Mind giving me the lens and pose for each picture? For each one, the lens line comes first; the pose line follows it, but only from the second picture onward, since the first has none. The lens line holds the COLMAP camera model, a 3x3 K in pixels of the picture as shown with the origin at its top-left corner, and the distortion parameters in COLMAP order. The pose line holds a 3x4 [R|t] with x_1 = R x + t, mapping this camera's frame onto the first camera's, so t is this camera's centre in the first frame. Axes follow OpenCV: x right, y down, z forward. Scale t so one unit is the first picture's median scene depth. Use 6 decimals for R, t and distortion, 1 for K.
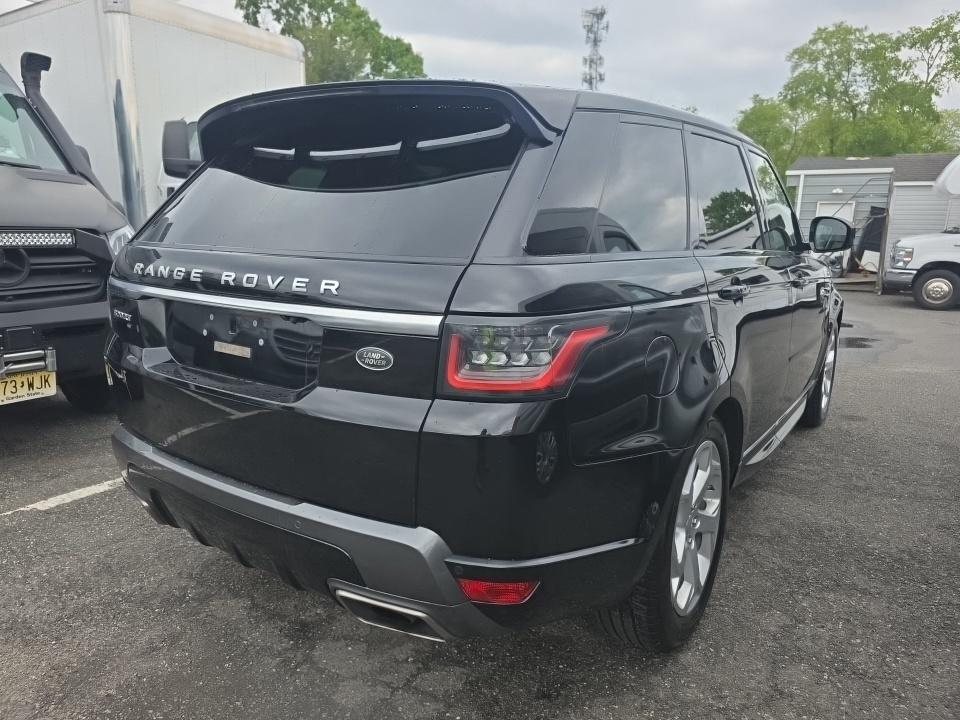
lens RADIAL K [[645.4, 0, 482.5], [0, 645.4, 362.3], [0, 0, 1]] dist [0.042728, -0.031554]
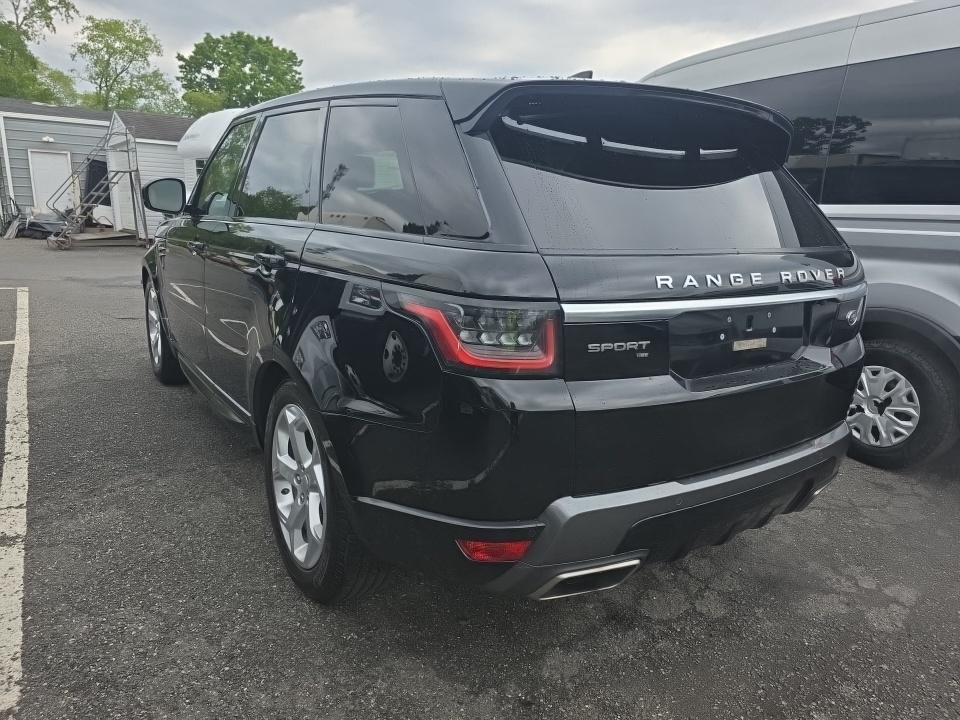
lens RADIAL K [[645.4, 0, 479.9], [0, 645.4, 358.3], [0, 0, 1]] dist [0.042728, -0.031554]
pose [[0.368652, -0.223038, 0.902413, -1.201483], [0.159314, 0.971584, 0.175052, -0.202897], [-0.915814, 0.079234, 0.393709, 0.777017]]
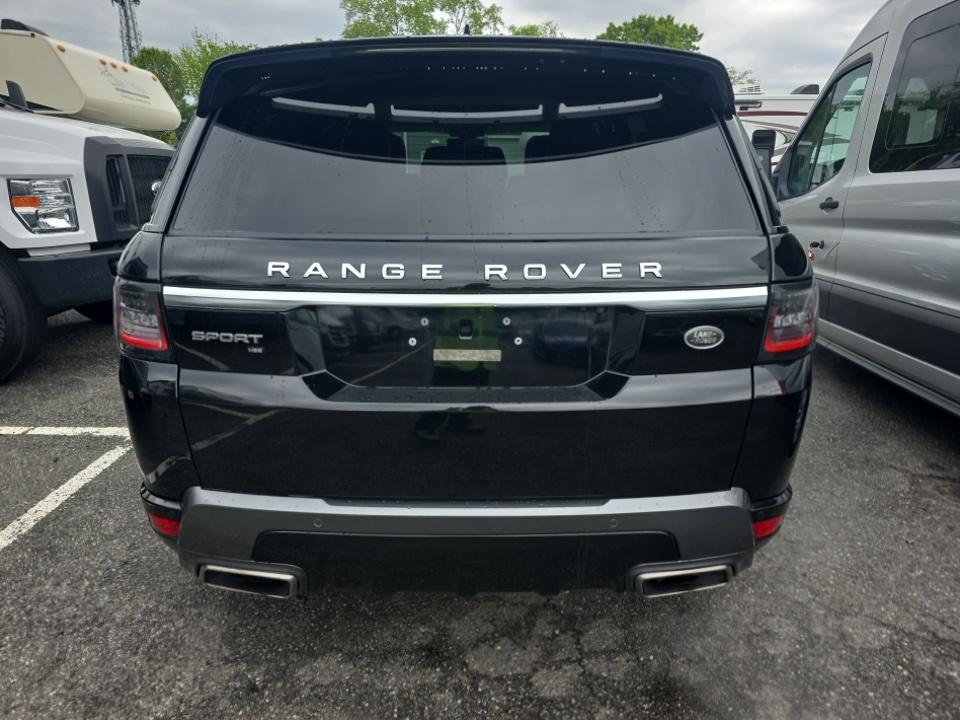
lens RADIAL K [[645.4, 0, 469.9], [0, 645.4, 361.7], [0, 0, 1]] dist [0.042728, -0.031554]
pose [[0.823467, -0.175380, 0.539577, -0.658674], [0.132301, 0.984164, 0.117976, -0.087617], [-0.551723, -0.025763, 0.833629, 0.234180]]
